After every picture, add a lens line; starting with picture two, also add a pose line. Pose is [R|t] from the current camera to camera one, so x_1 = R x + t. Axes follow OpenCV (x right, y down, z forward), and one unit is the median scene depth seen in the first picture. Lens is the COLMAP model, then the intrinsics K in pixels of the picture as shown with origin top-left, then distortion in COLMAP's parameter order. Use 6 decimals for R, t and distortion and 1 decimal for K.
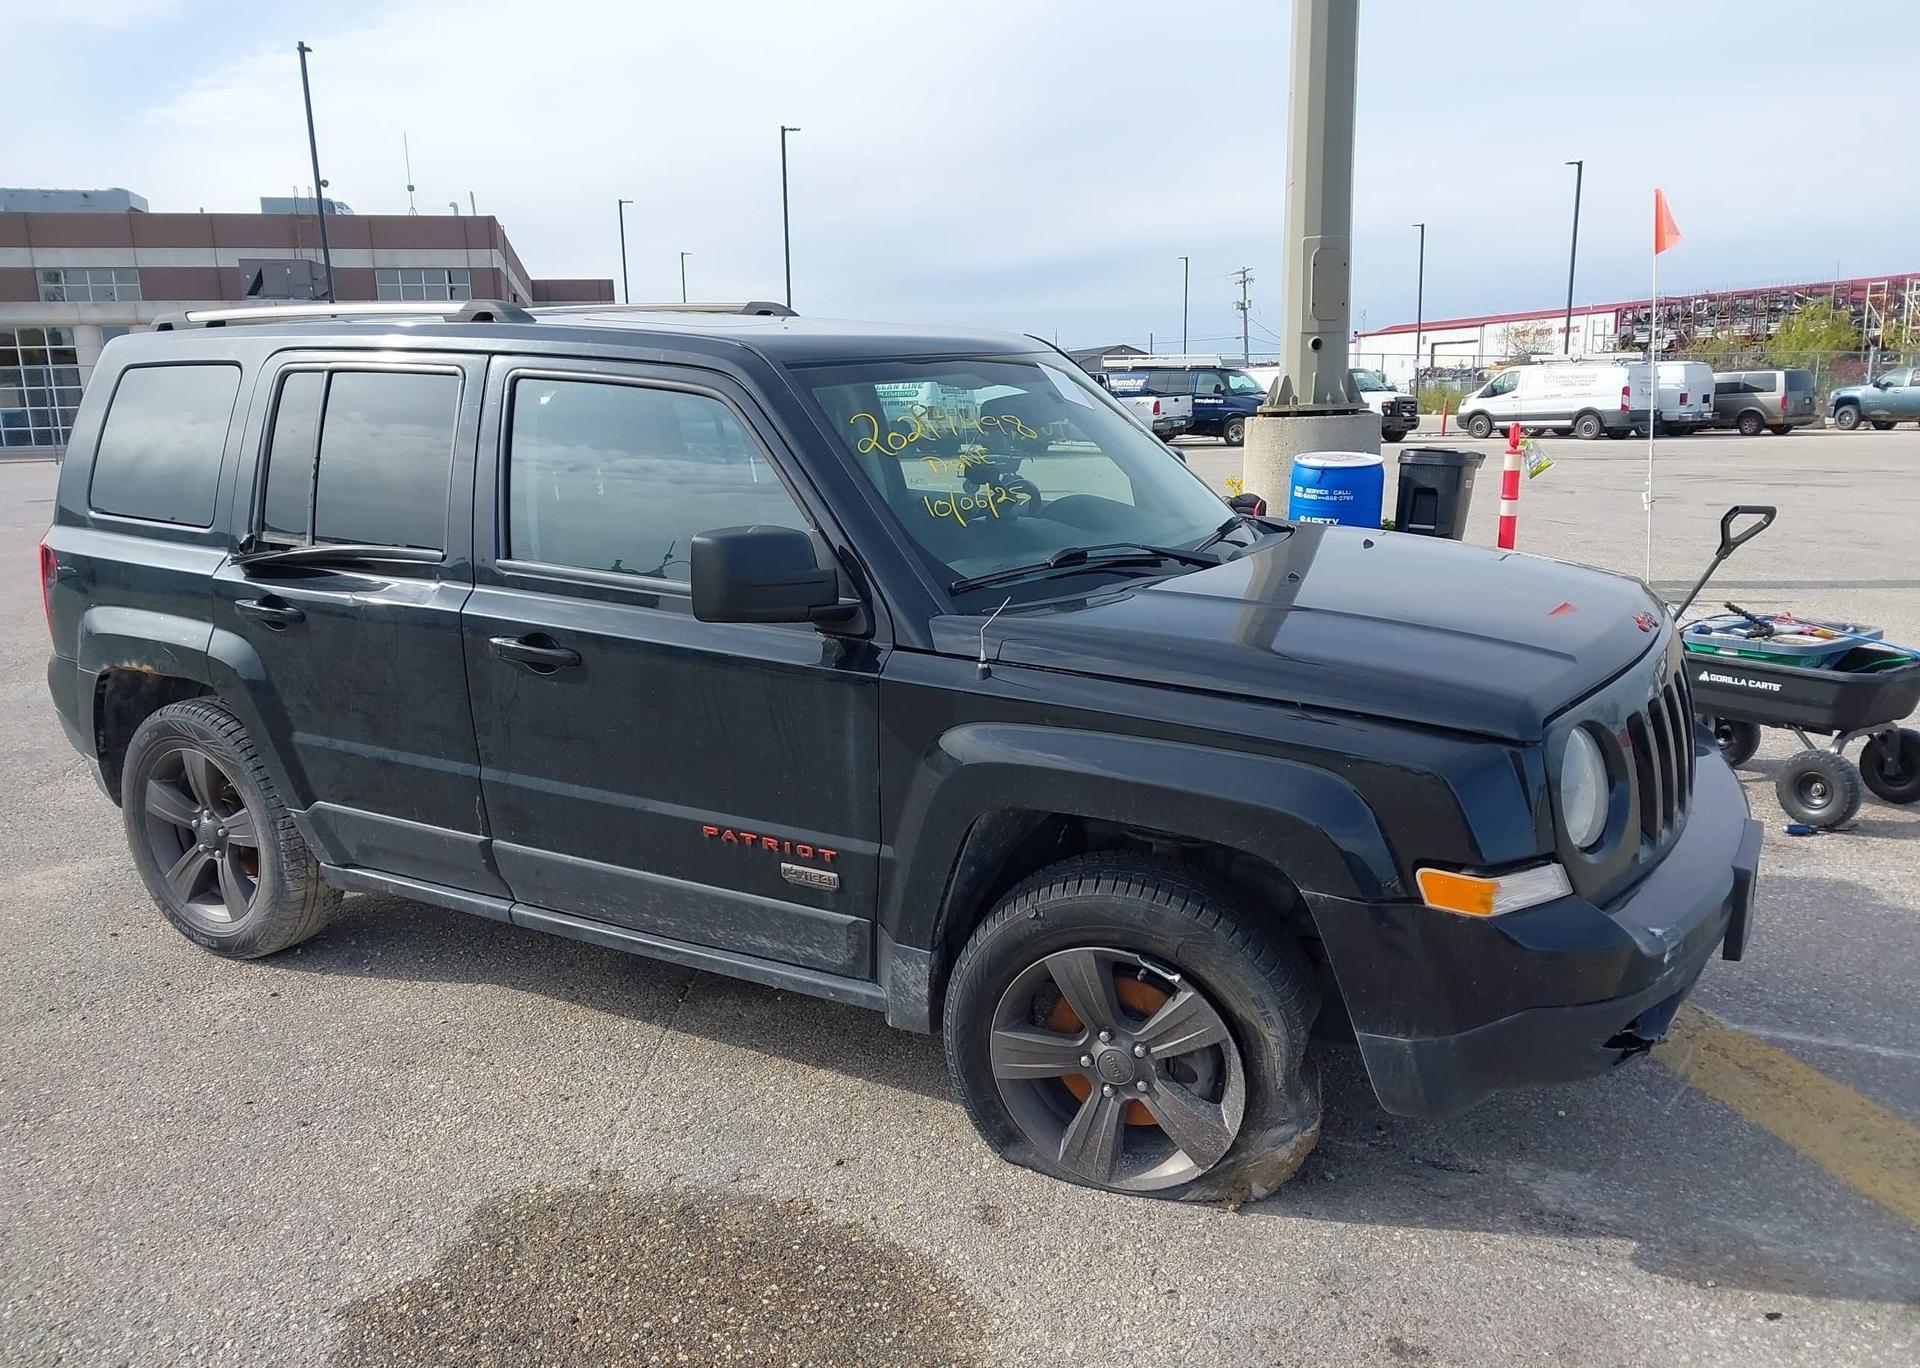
lens RADIAL K [[1558.7, 0, 960.0], [0, 1558.7, 684.0], [0, 0, 1]] dist [0.048310, -0.061827]
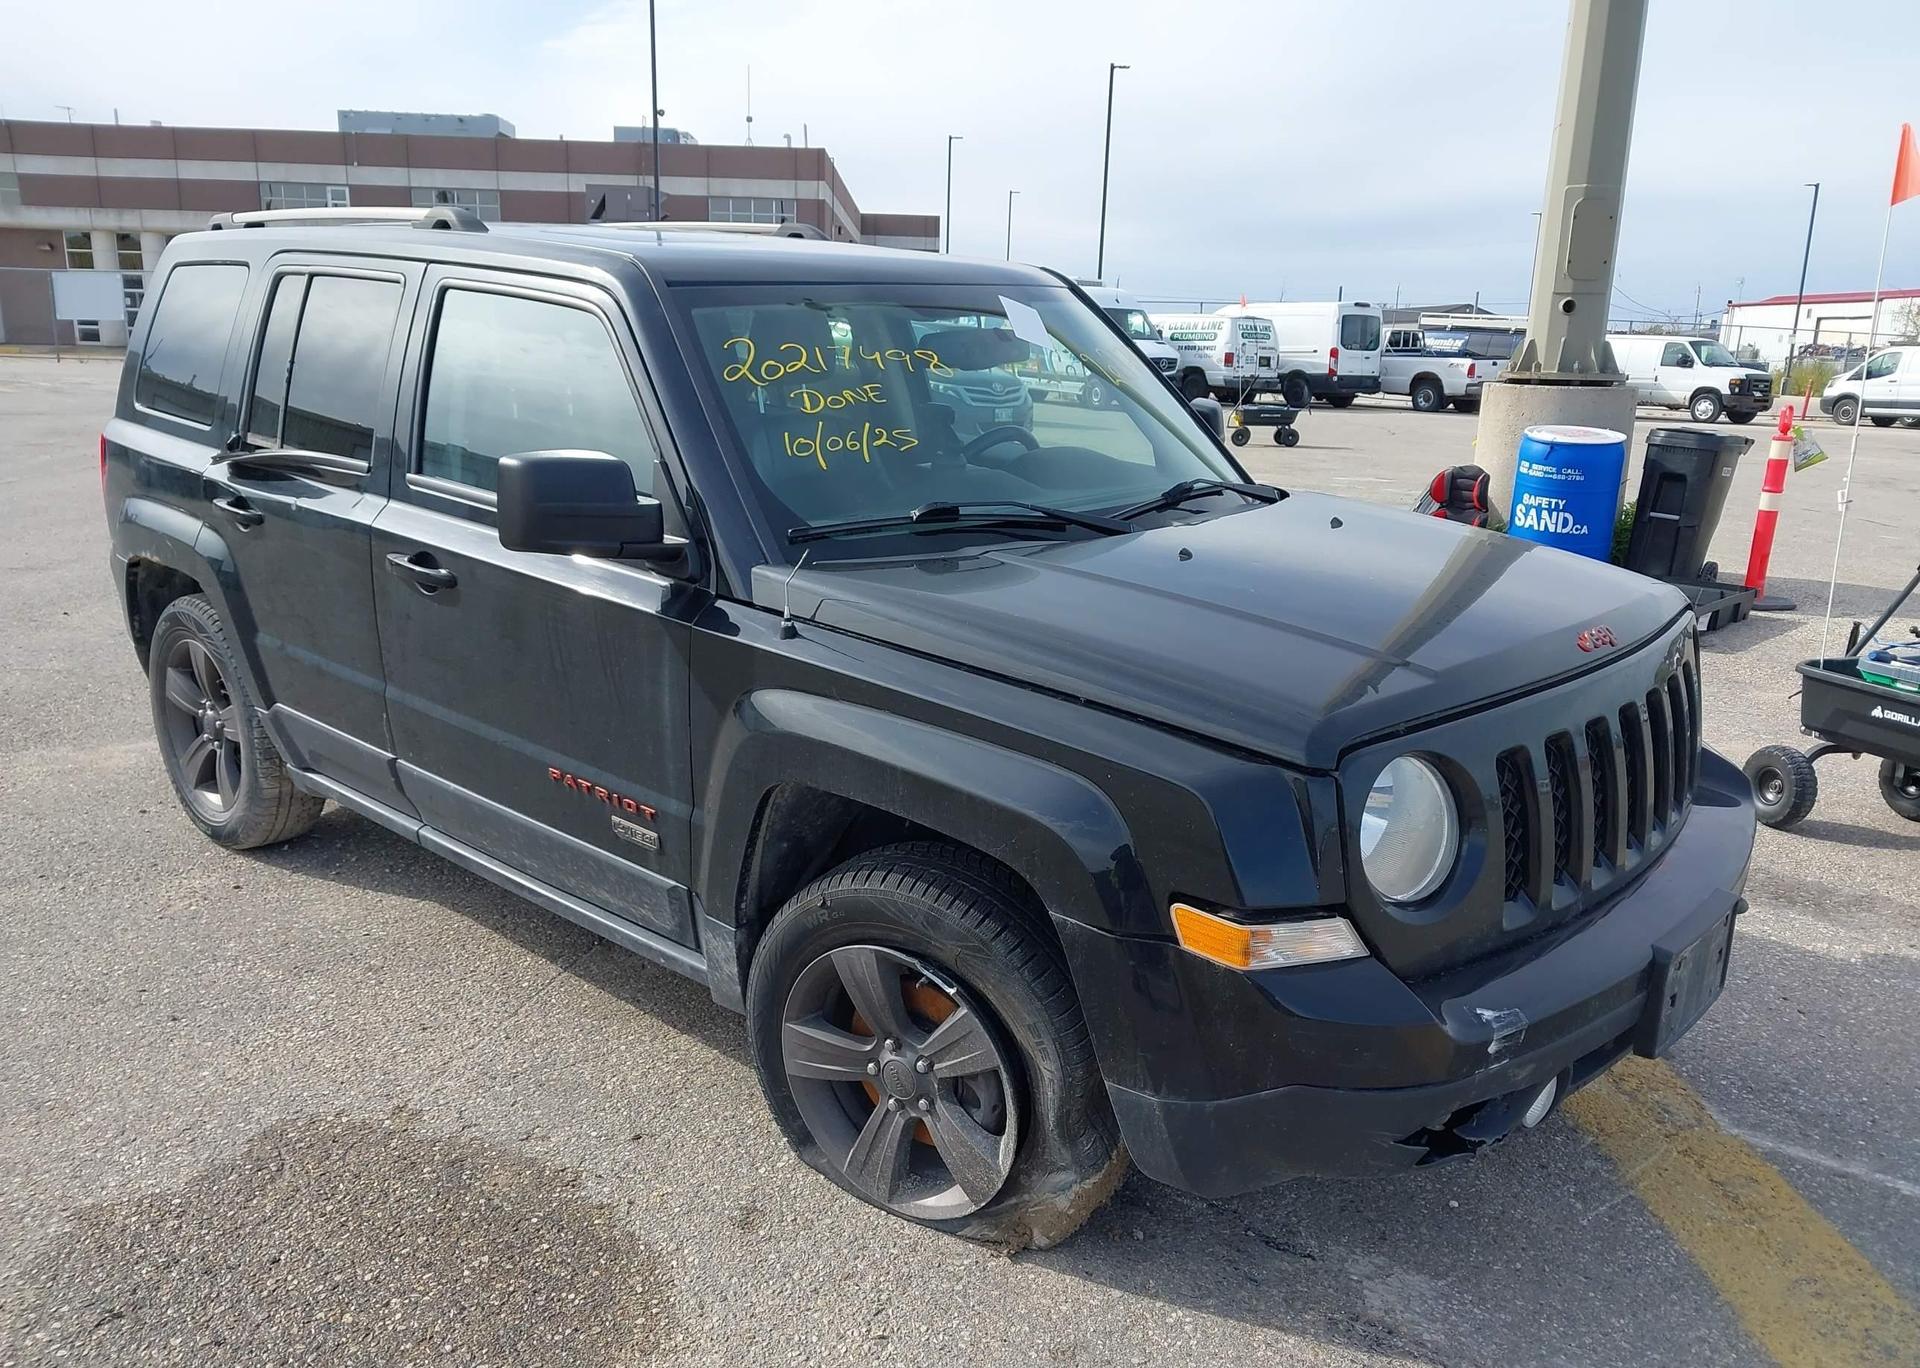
lens RADIAL K [[1577.9, 0, 938.0], [0, 1577.9, 683.5], [0, 0, 1]] dist [0.008956, 0.004799]
pose [[0.976606, 0.092635, -0.194061, 0.229043], [-0.086461, 0.995449, 0.040062, -0.017236], [0.196889, -0.022346, 0.980171, 0.097414]]
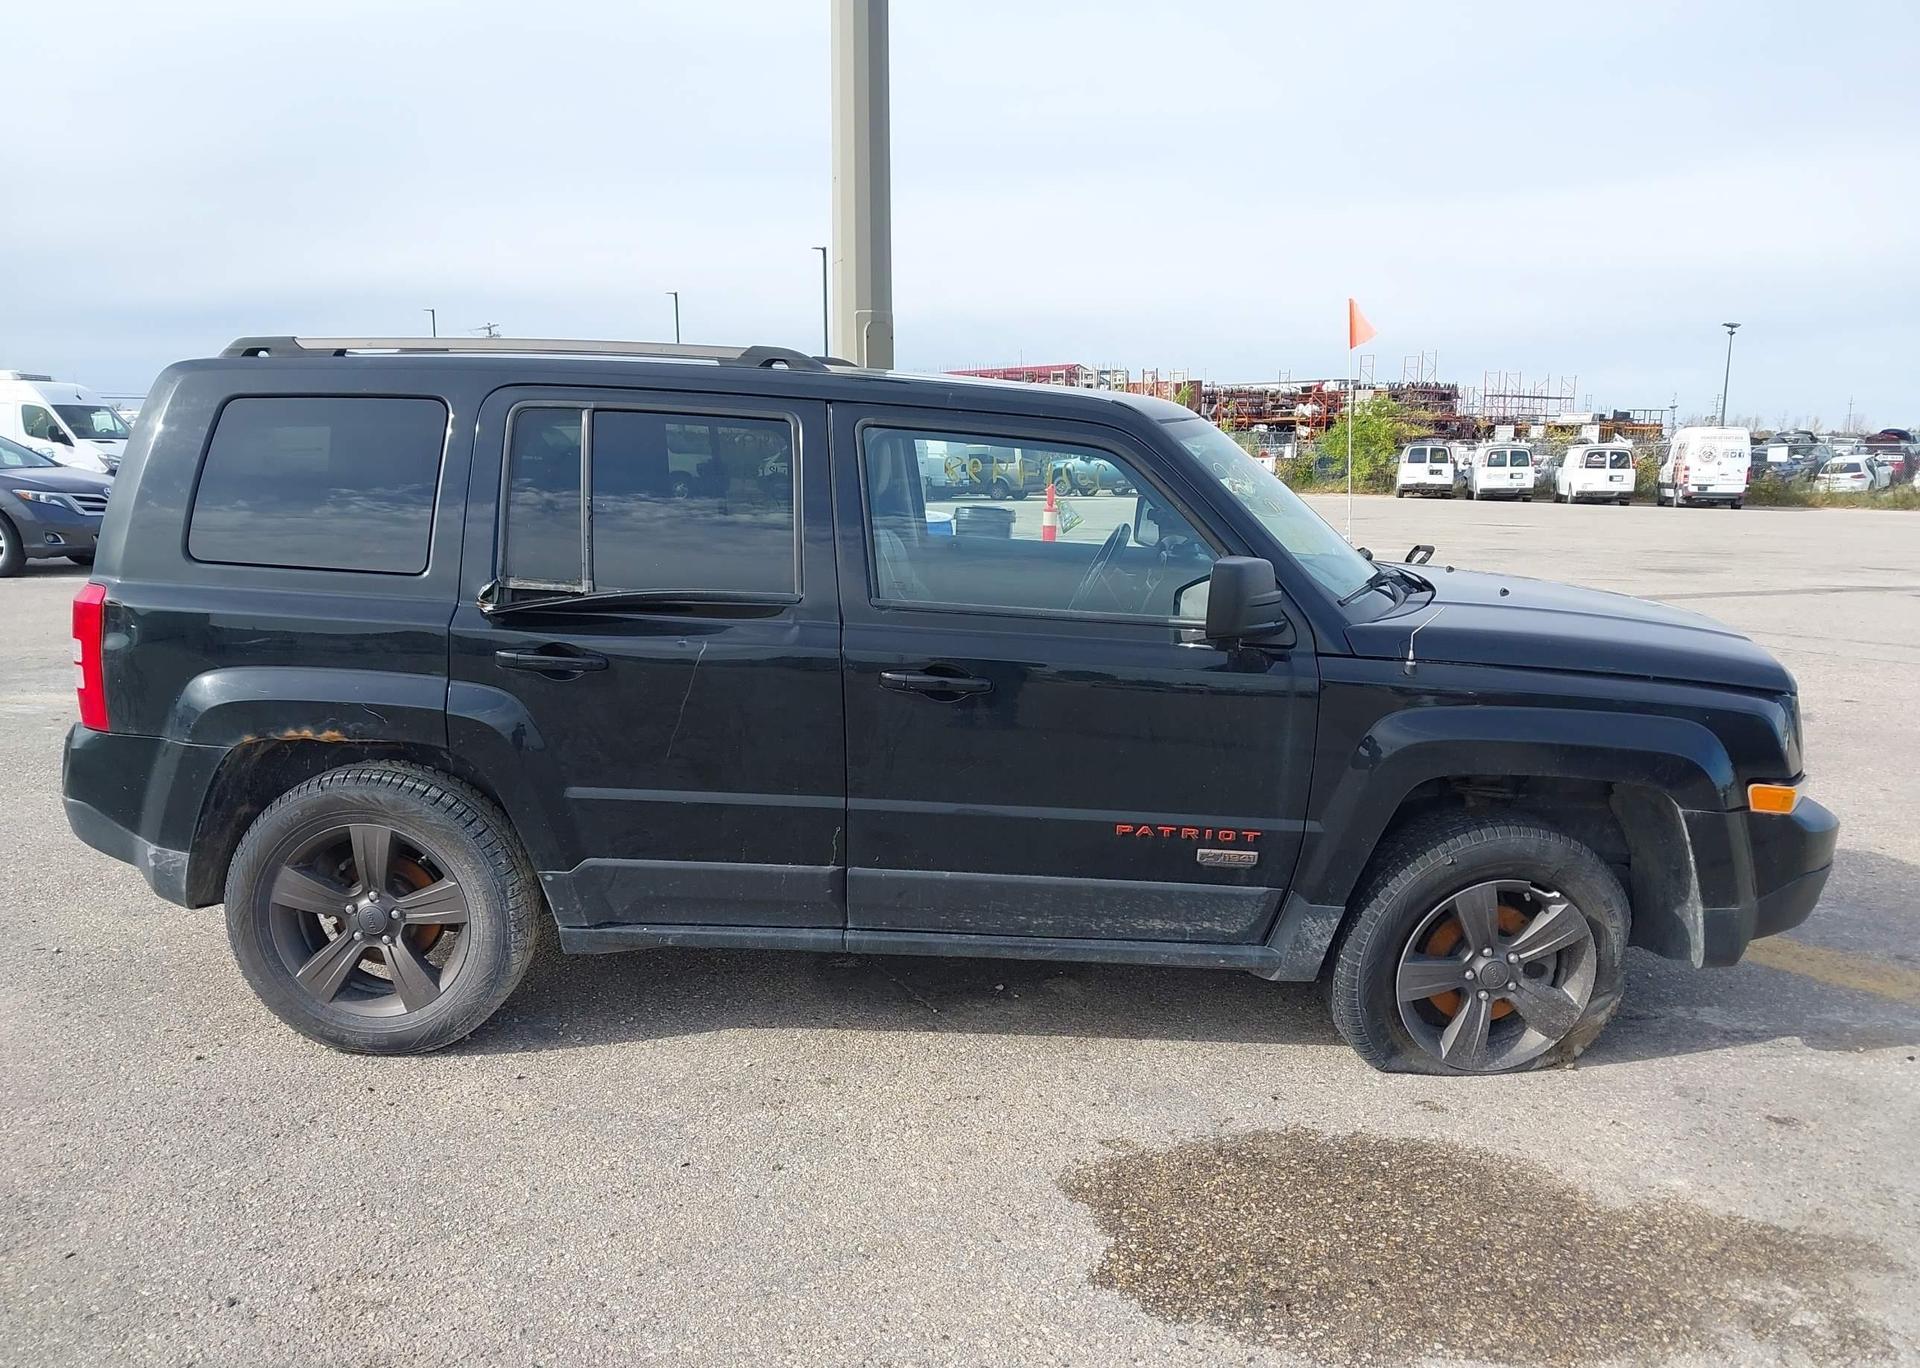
lens RADIAL K [[1565.7, 0, 960.0], [0, 1565.7, 684.0], [0, 0, 1]] dist [0.203605, -0.744212]
pose [[0.874265, -0.048032, 0.483067, -0.745089], [0.066804, 0.997530, -0.021716, 0.005170], [-0.480831, 0.051256, 0.875314, 0.049183]]
